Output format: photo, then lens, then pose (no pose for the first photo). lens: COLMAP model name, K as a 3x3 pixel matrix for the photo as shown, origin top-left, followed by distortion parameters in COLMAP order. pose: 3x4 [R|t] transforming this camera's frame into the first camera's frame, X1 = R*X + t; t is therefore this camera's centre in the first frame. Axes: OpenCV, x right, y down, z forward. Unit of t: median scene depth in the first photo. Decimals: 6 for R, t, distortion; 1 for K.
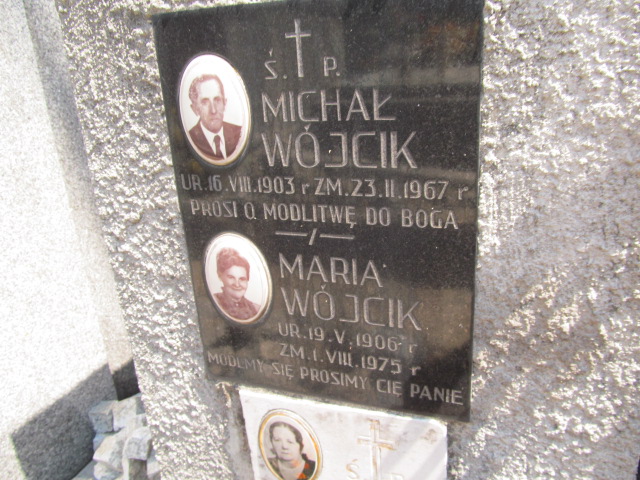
lens RADIAL K [[526.7, 0, 323.8], [0, 526.7, 242.6], [0, 0, 1]] dist [-0.048591, 0.030802]
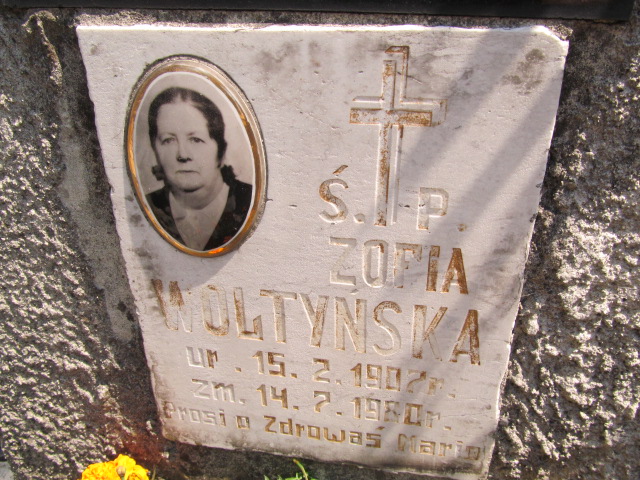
lens RADIAL K [[526.7, 0, 317.4], [0, 526.7, 237.6], [0, 0, 1]] dist [-0.048591, 0.030802]
pose [[0.983139, -0.006923, 0.182730, -0.044821], [-0.013422, 0.993856, 0.109865, 0.416123], [-0.182368, -0.110465, 0.977005, 0.531080]]
